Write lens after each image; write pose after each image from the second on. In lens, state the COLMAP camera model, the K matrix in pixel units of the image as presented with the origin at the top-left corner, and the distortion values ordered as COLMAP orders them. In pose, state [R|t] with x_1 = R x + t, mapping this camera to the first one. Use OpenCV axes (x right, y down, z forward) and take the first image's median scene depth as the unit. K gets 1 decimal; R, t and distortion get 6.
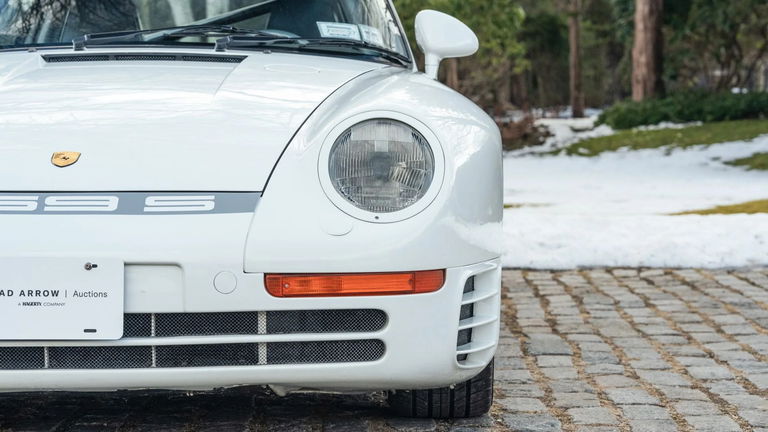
lens RADIAL K [[1698.1, 0, 384.9], [0, 1698.1, 229.0], [0, 0, 1]] dist [0.303024, -0.655568]
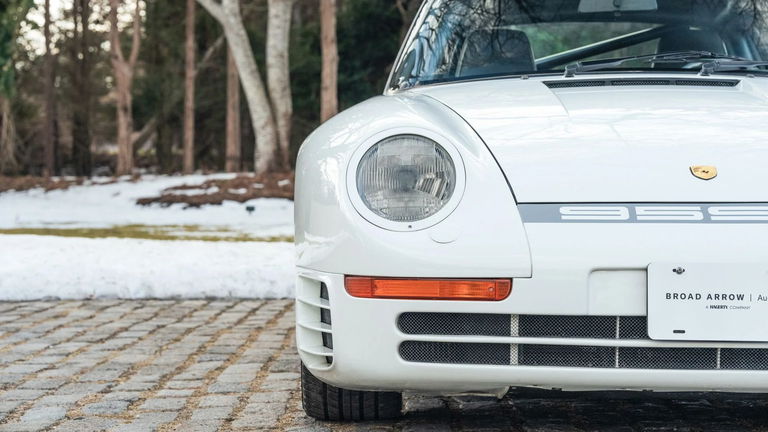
lens RADIAL K [[1698.1, 0, 384.9], [0, 1698.1, 229.0], [0, 0, 1]] dist [0.303024, -0.655568]
pose [[0.999959, 0.001688, -0.008889, -0.262202], [-0.001920, 0.999658, -0.026088, 0.015374], [0.008842, 0.026104, 0.999620, -0.039630]]
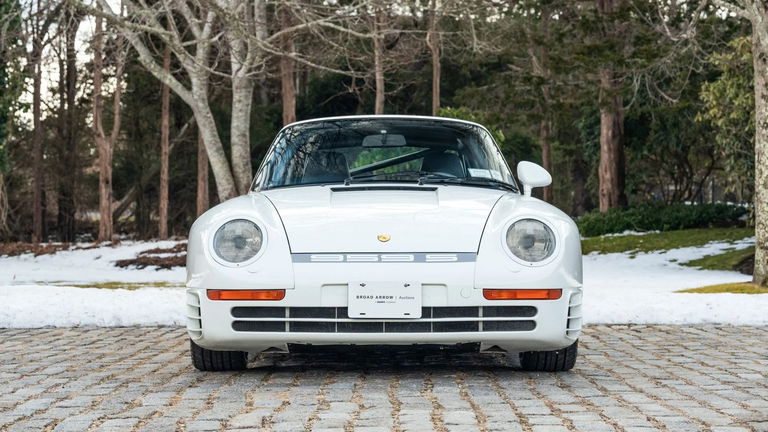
lens RADIAL K [[1587.1, 0, 384.0], [0, 1587.1, 216.0], [0, 0, 1]] dist [0.131775, -0.035724]
pose [[0.999918, -0.001921, 0.012670, -0.148680], [0.002834, 0.997371, -0.072415, 0.053227], [-0.012497, 0.072445, 0.997294, -0.695675]]
